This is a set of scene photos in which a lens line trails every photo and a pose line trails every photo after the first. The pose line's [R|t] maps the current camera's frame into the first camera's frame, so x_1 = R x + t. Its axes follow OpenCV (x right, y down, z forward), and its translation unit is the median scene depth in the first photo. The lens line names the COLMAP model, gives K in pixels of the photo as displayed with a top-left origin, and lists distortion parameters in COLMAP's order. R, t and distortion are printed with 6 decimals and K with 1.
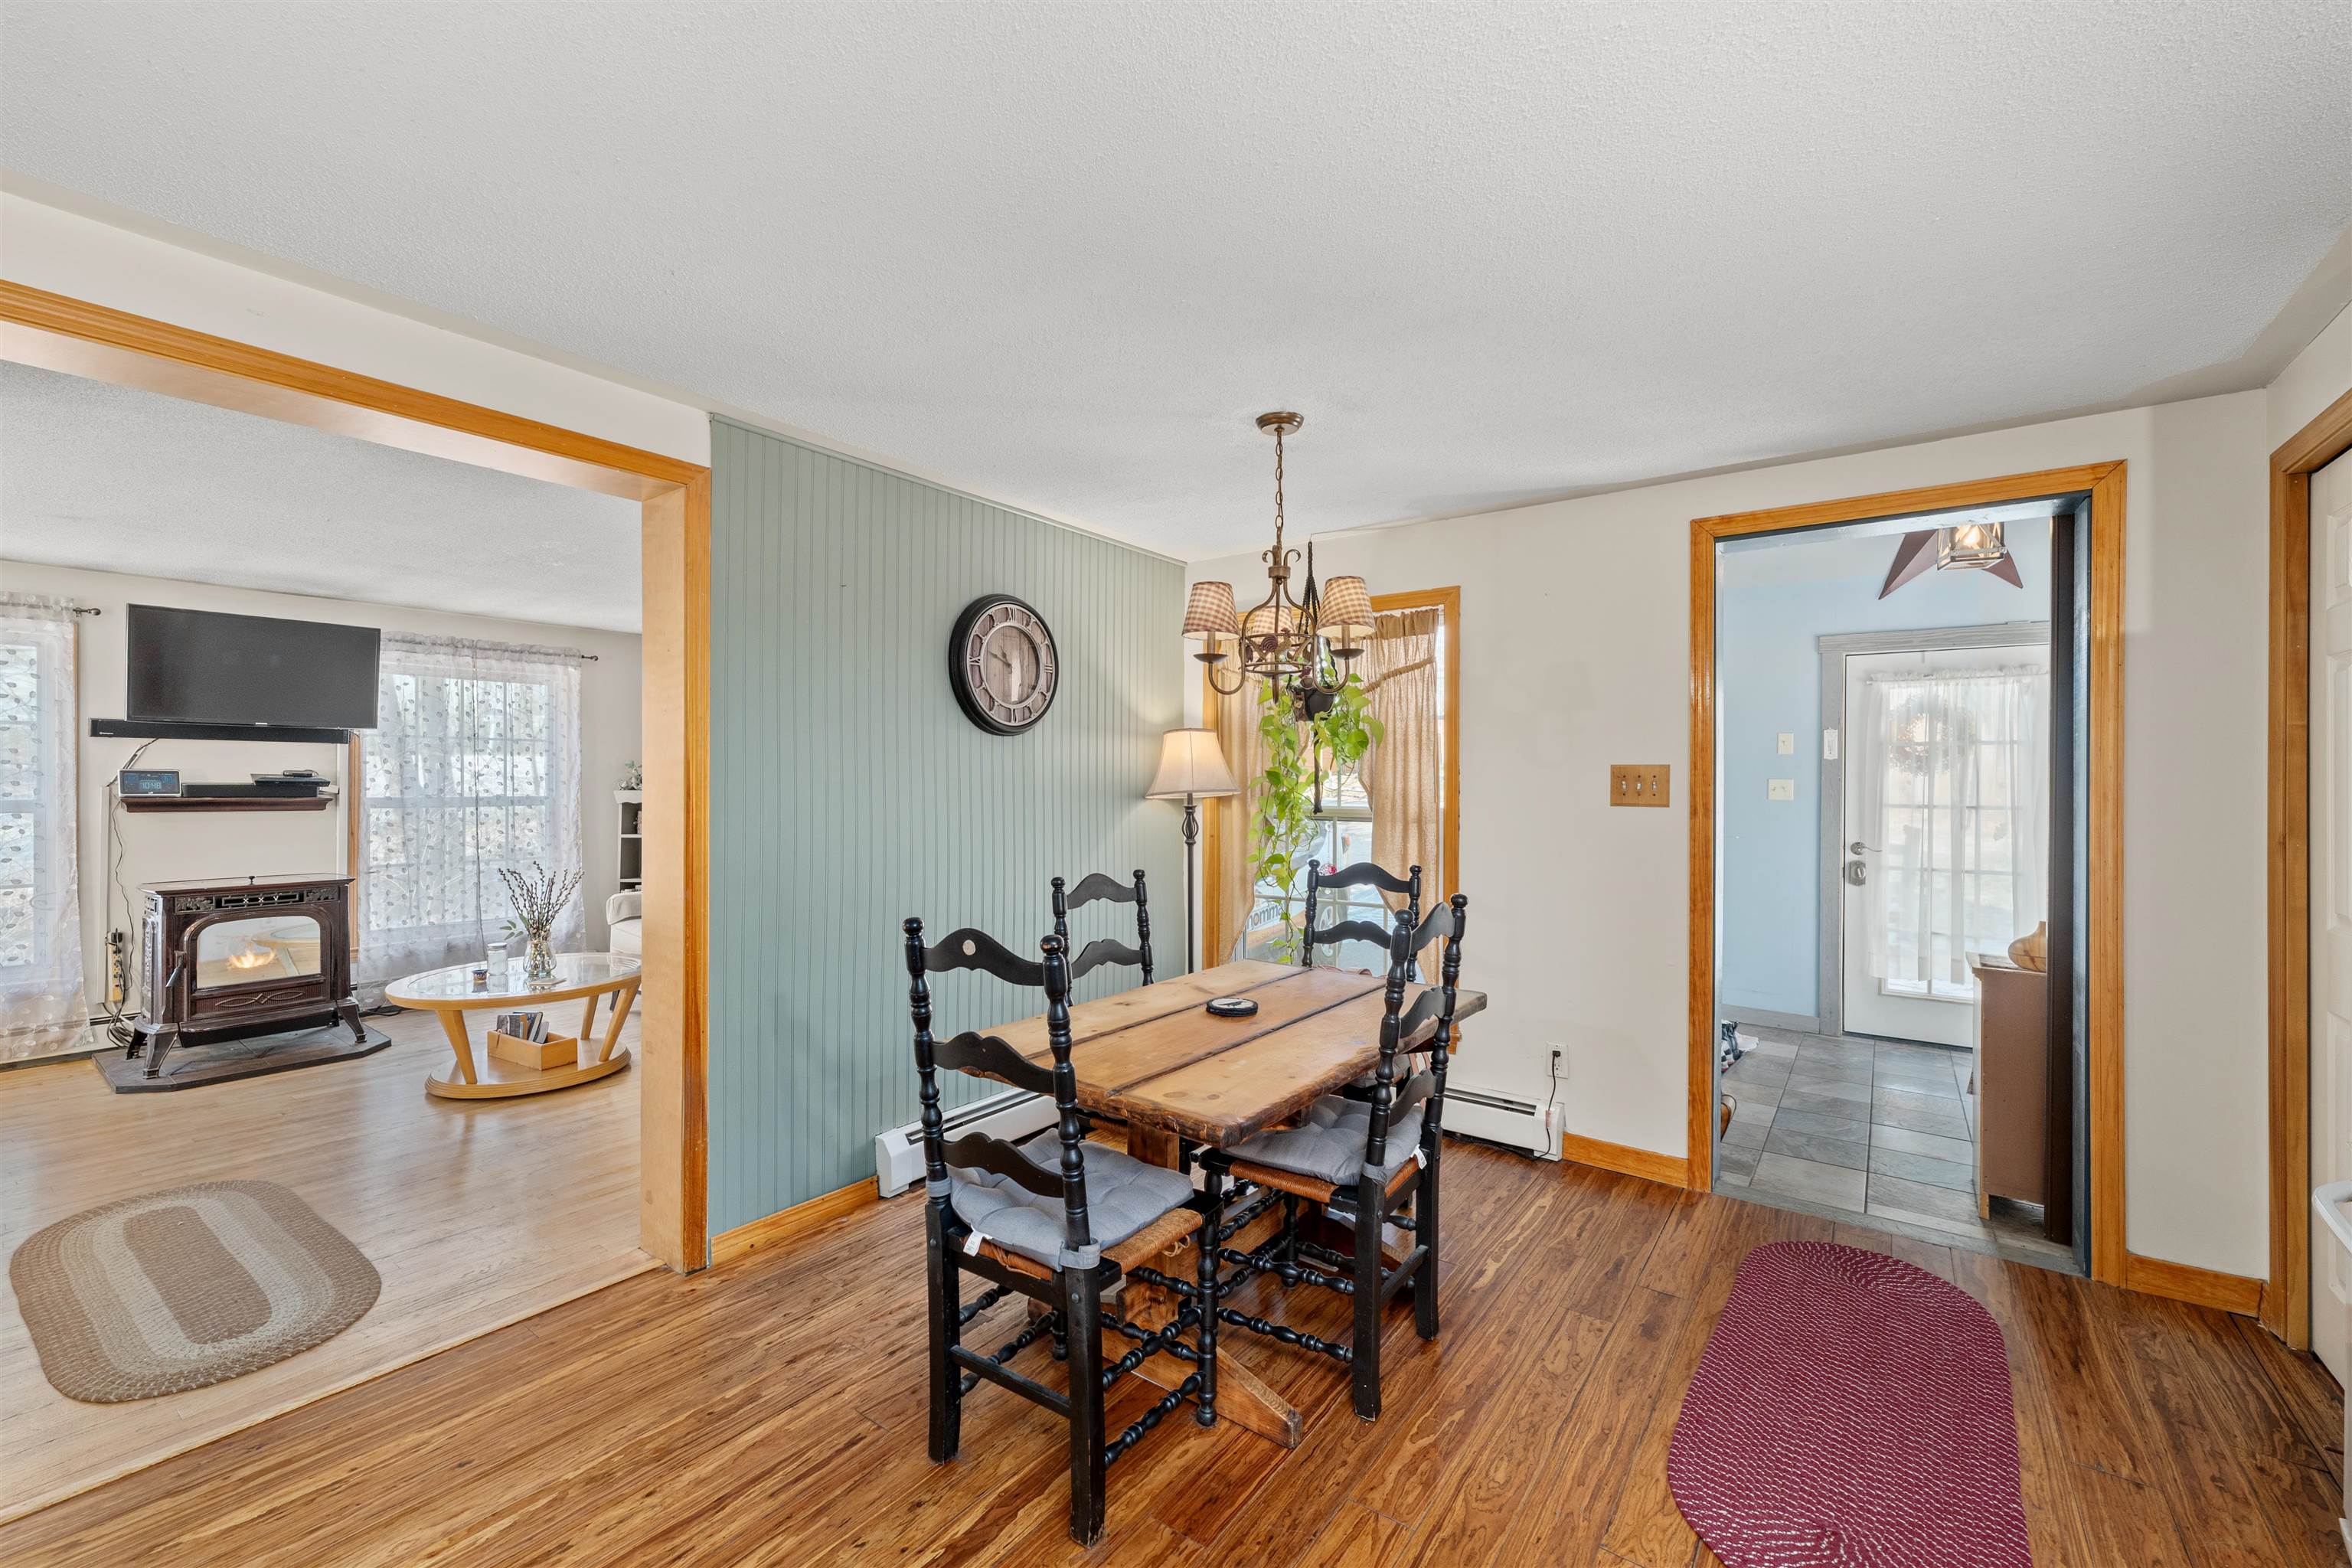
lens RADIAL K [[965.0, 0, 1170.1], [0, 965.0, 780.8], [0, 0, 1]] dist [0.000553, 0.000303]
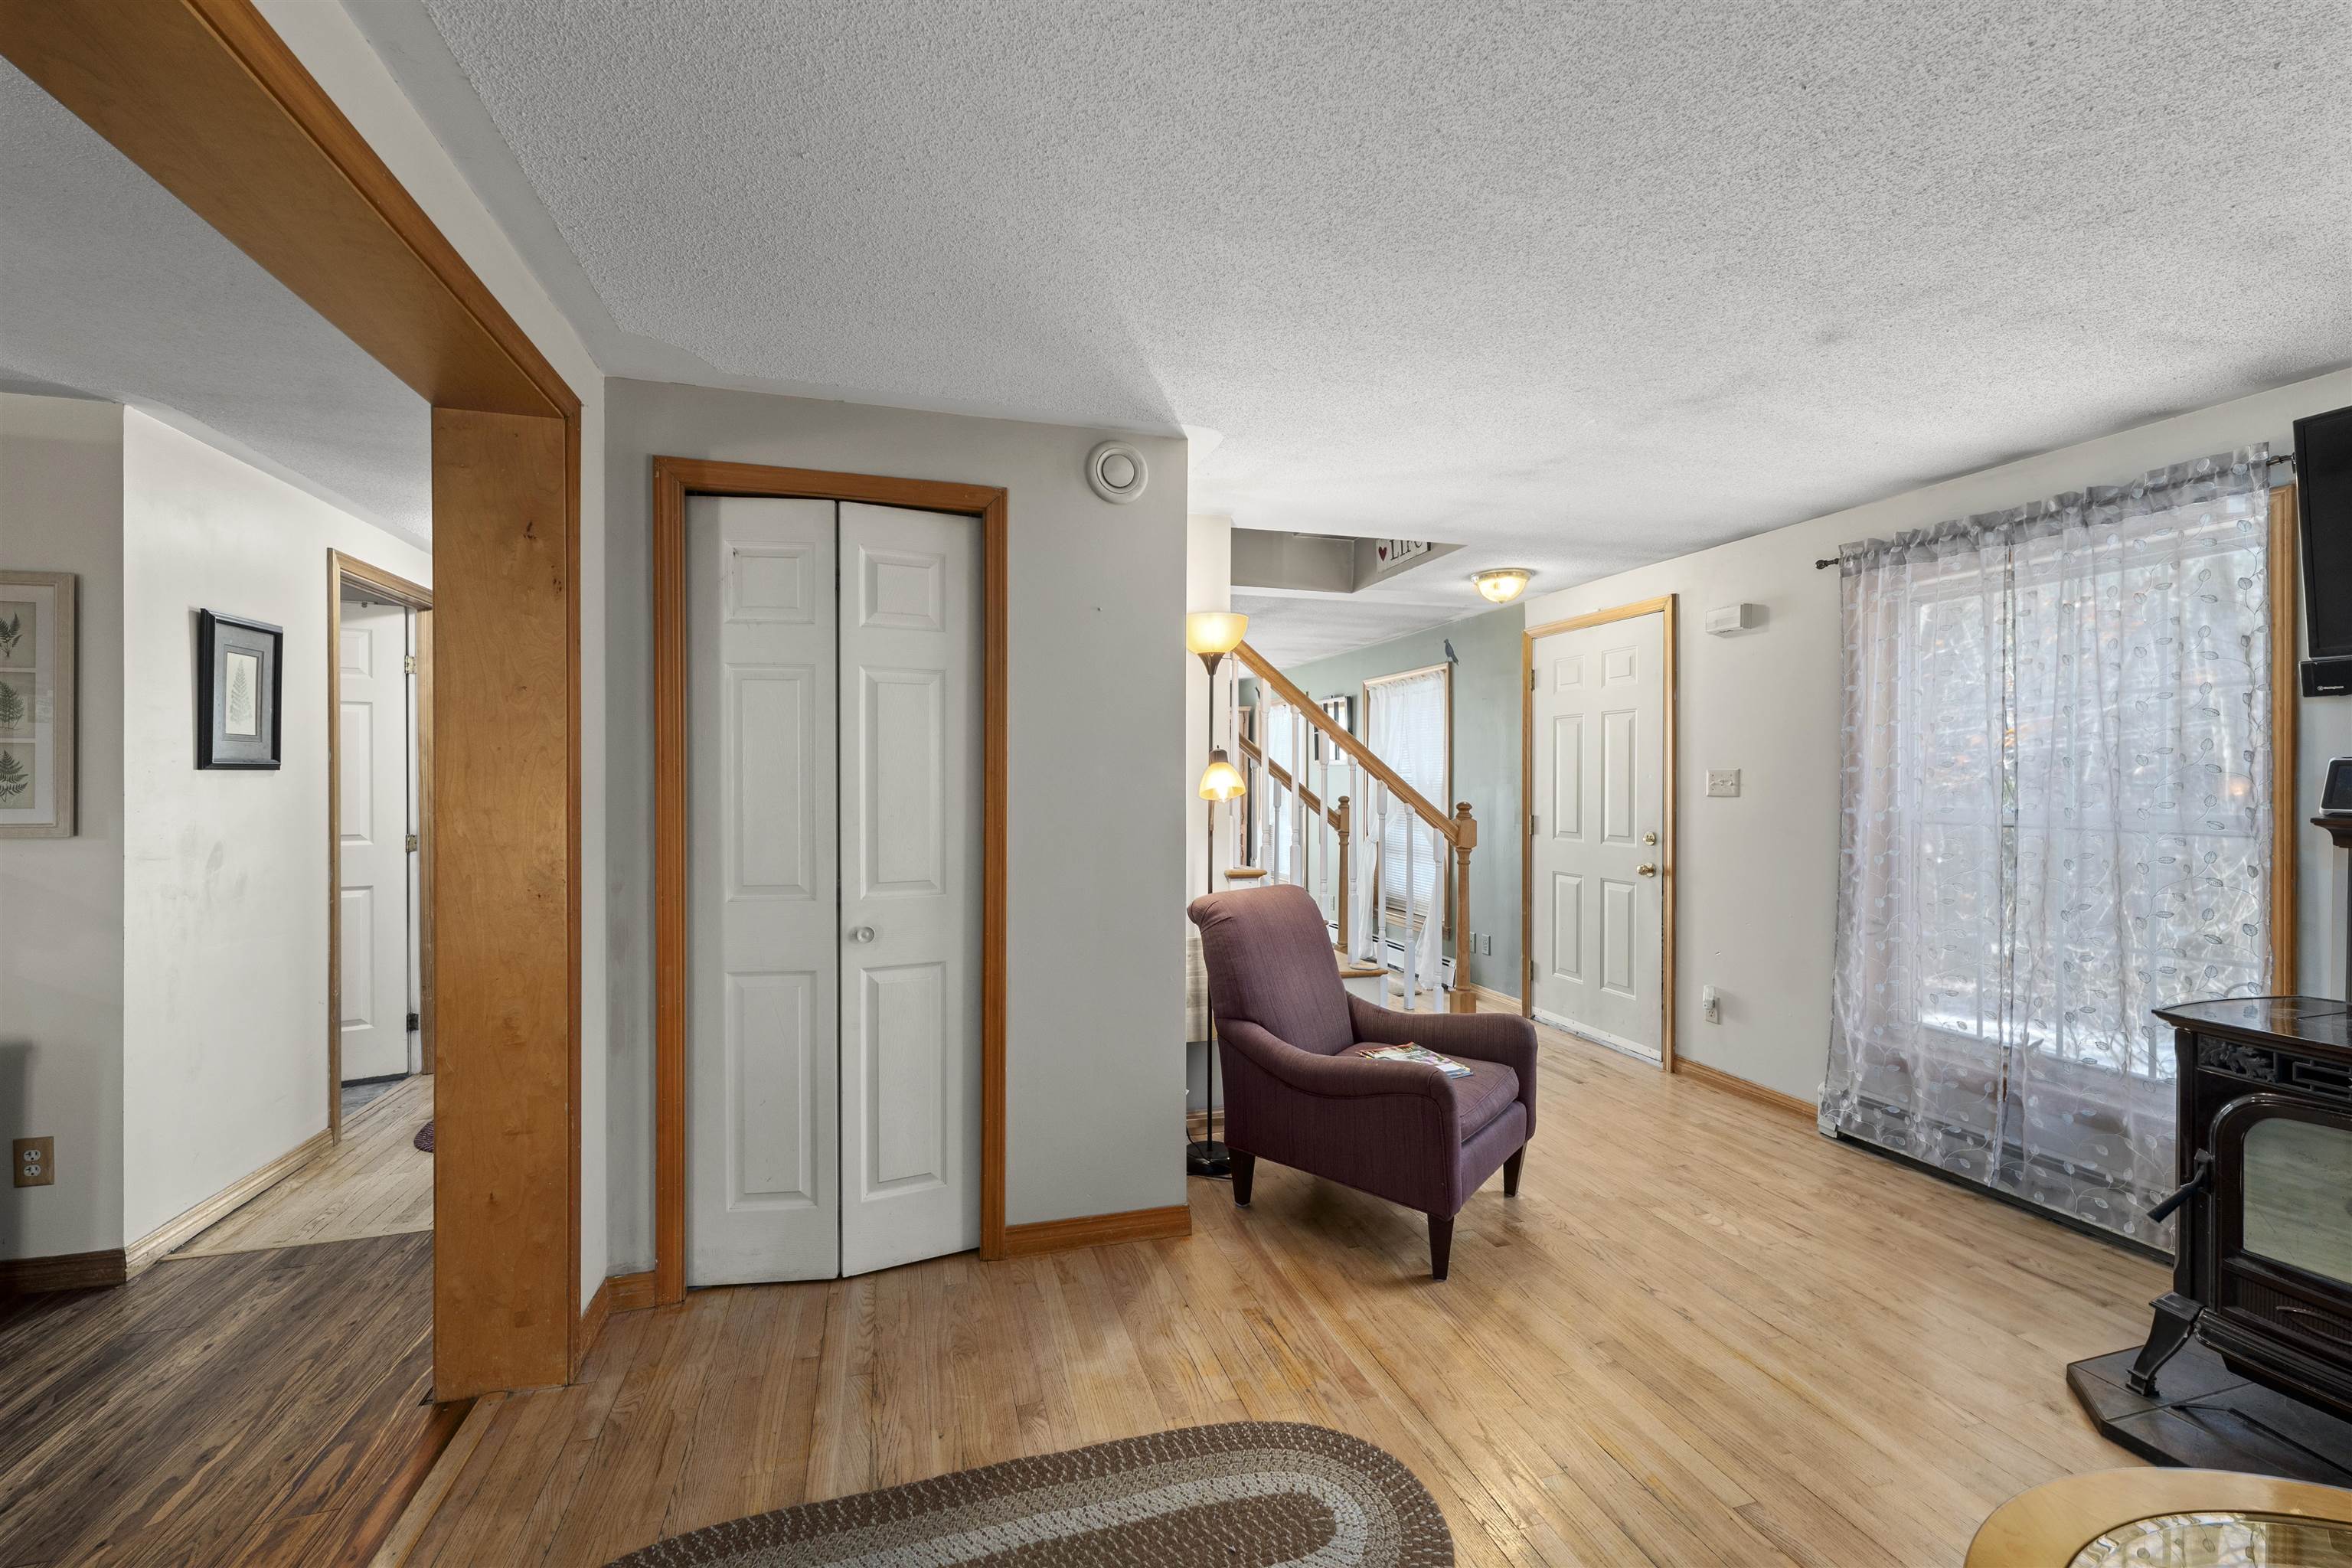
lens RADIAL K [[965.0, 0, 1183.1], [0, 965.0, 778.9], [0, 0, 1]] dist [0.000553, 0.000303]
pose [[-0.595227, -0.004279, -0.803546, -0.340267], [-0.002597, 0.999991, -0.003401, 0.001643], [0.803553, 0.000063, -0.595233, 0.819803]]
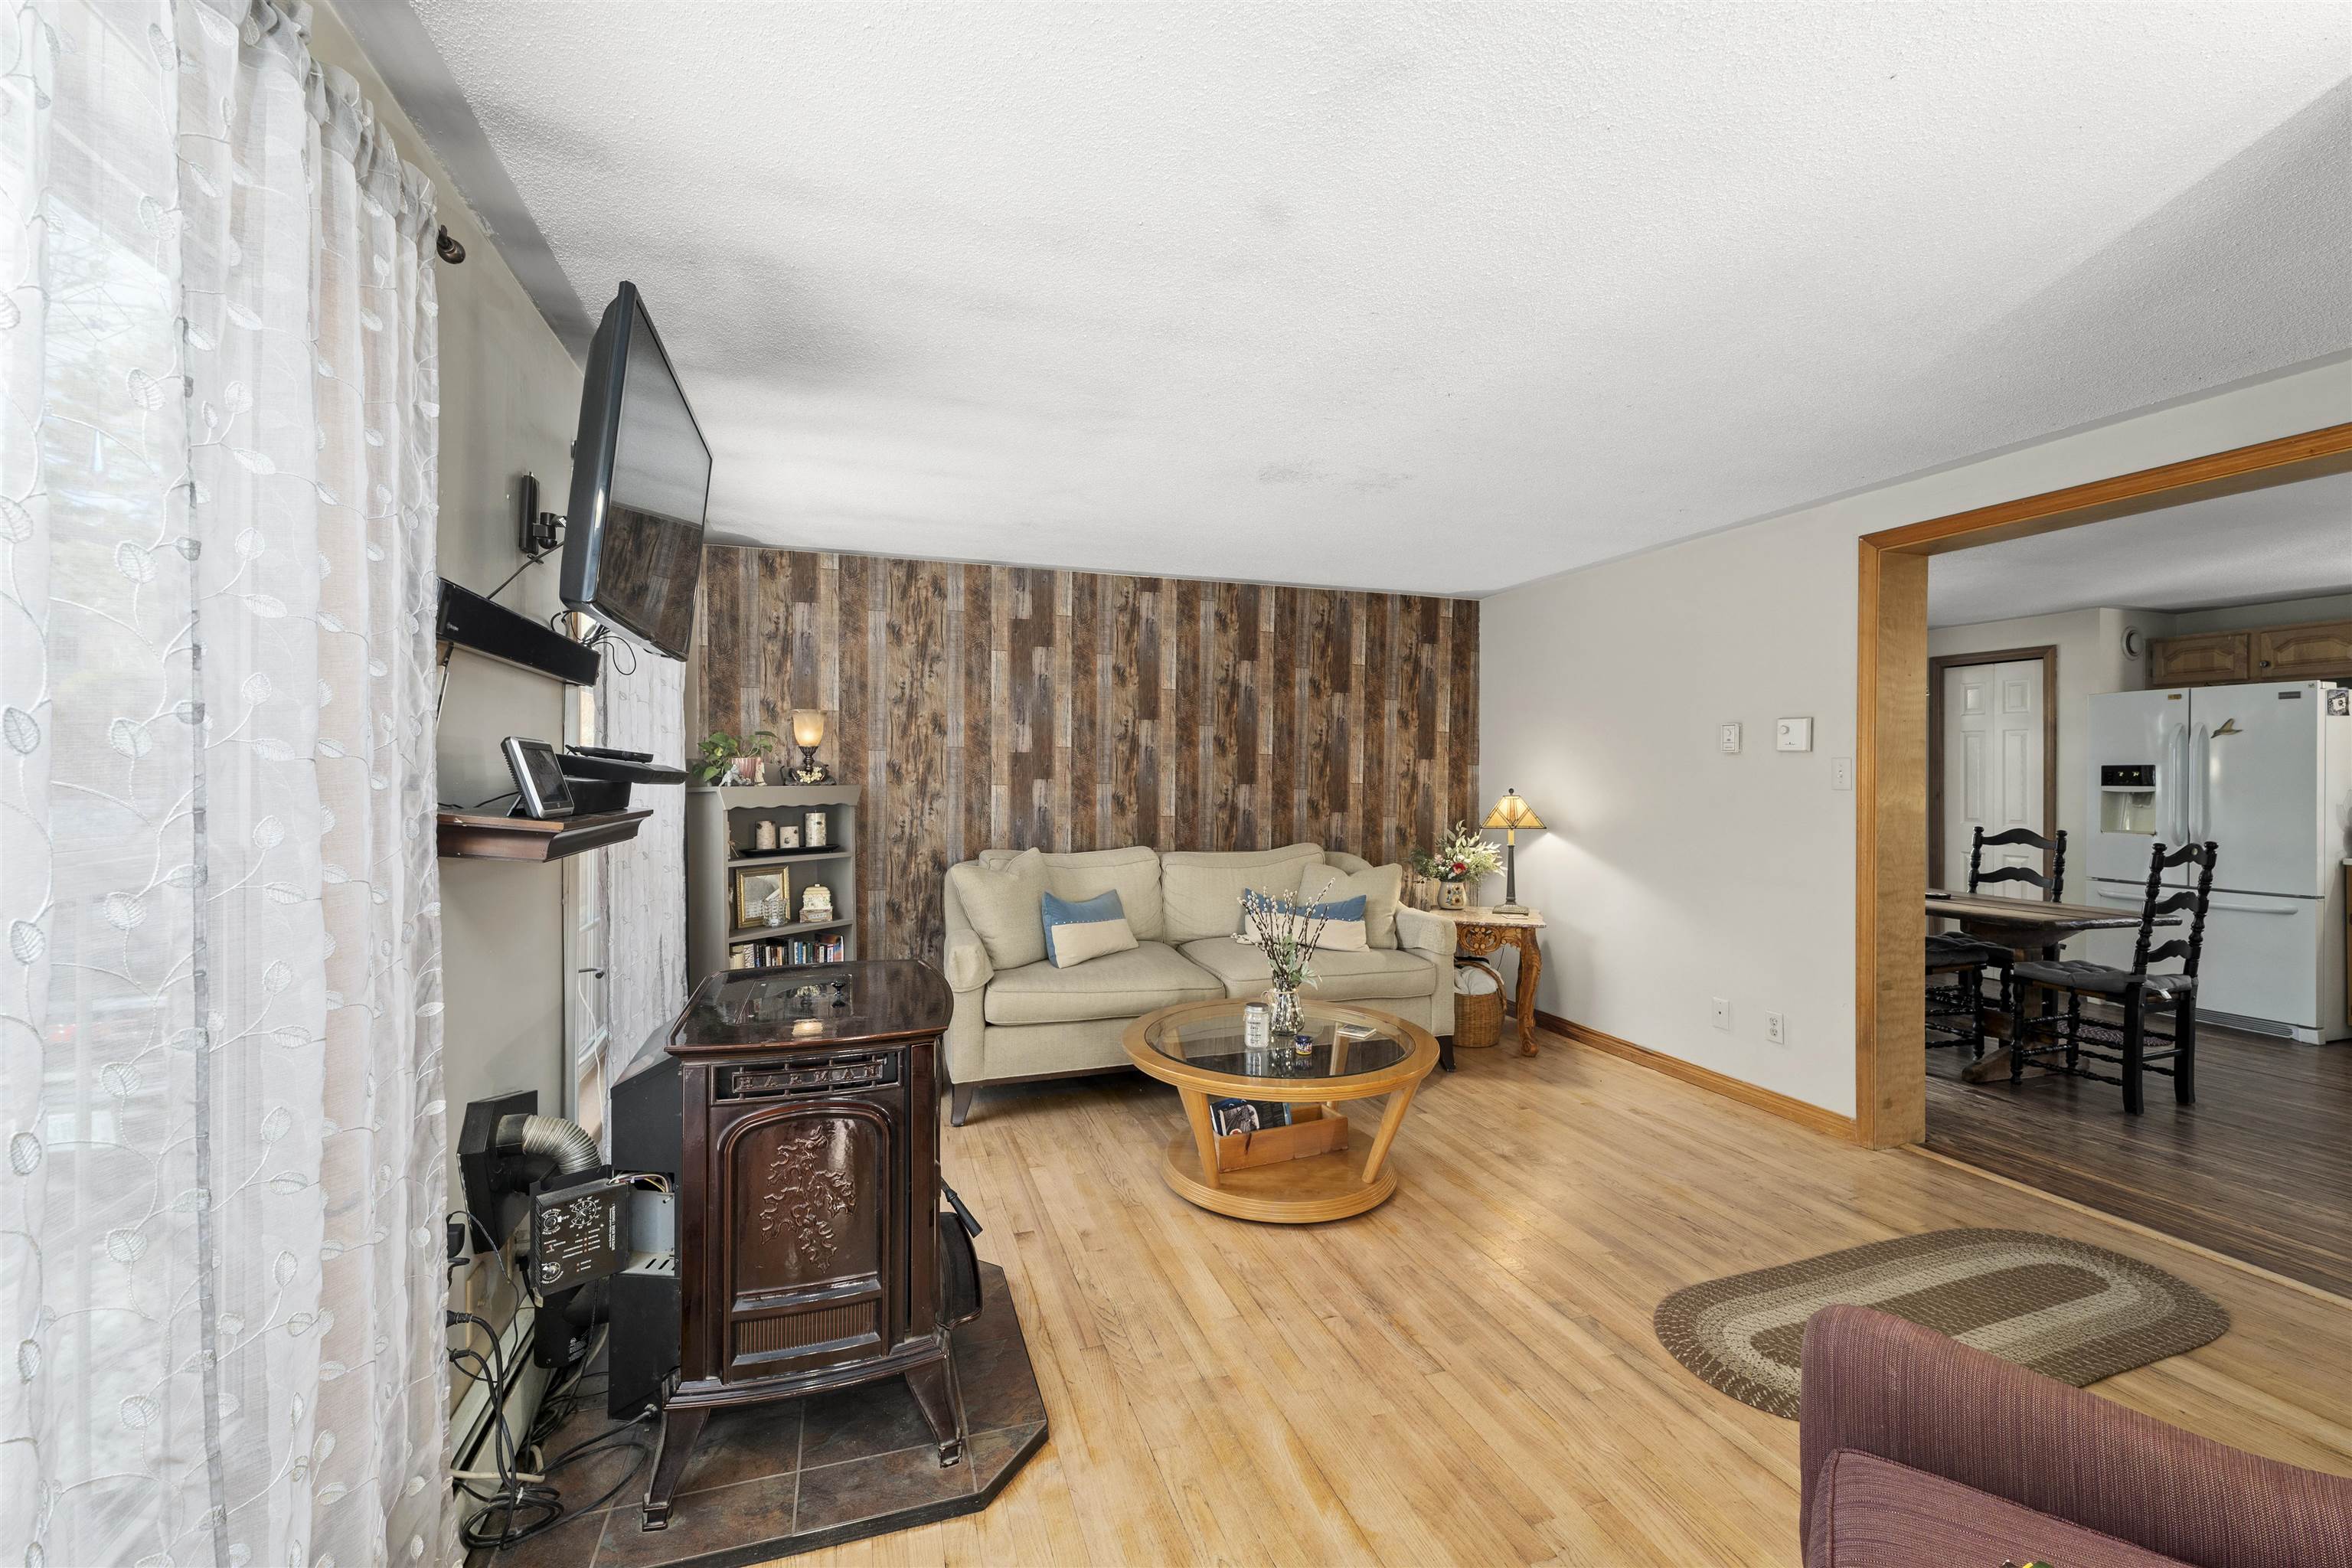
lens RADIAL K [[965.0, 0, 1169.0], [0, 965.0, 775.5], [0, 0, 1]] dist [0.000553, 0.000303]
pose [[0.571636, -0.004244, 0.820496, -1.231764], [-0.001683, 0.999978, 0.006345, -0.001869], [-0.820506, -0.005008, 0.571616, 0.612853]]
